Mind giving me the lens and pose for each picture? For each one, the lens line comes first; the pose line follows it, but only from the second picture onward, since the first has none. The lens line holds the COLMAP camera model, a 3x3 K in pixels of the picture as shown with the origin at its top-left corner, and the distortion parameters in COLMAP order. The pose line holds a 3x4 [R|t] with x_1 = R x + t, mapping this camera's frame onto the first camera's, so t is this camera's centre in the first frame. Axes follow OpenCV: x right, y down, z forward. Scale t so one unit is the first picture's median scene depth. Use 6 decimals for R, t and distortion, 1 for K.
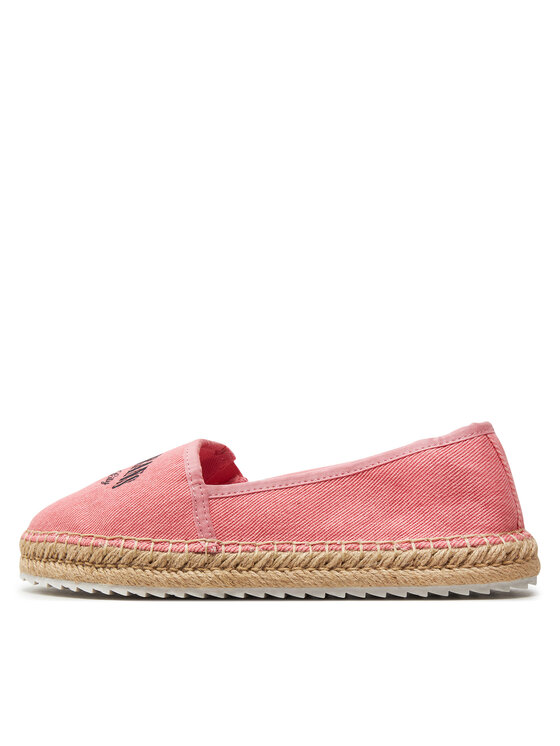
lens RADIAL K [[1028.2, 0, 280.0], [0, 1028.2, 373.0], [0, 0, 1]] dist [-0.017992, 0.002288]
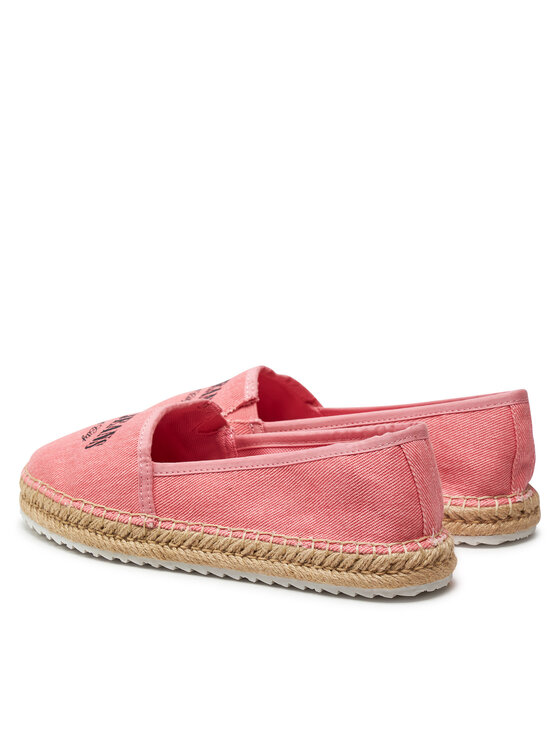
lens RADIAL K [[2201.0, 0, 280.0], [0, 2201.0, 373.0], [0, 0, 1]] dist [0.541278, -0.004625]
pose [[0.934418, 0.092118, -0.344061, 0.878284], [0.023132, 0.948242, 0.316705, -0.742999], [0.355428, -0.303893, 0.883923, -1.025089]]
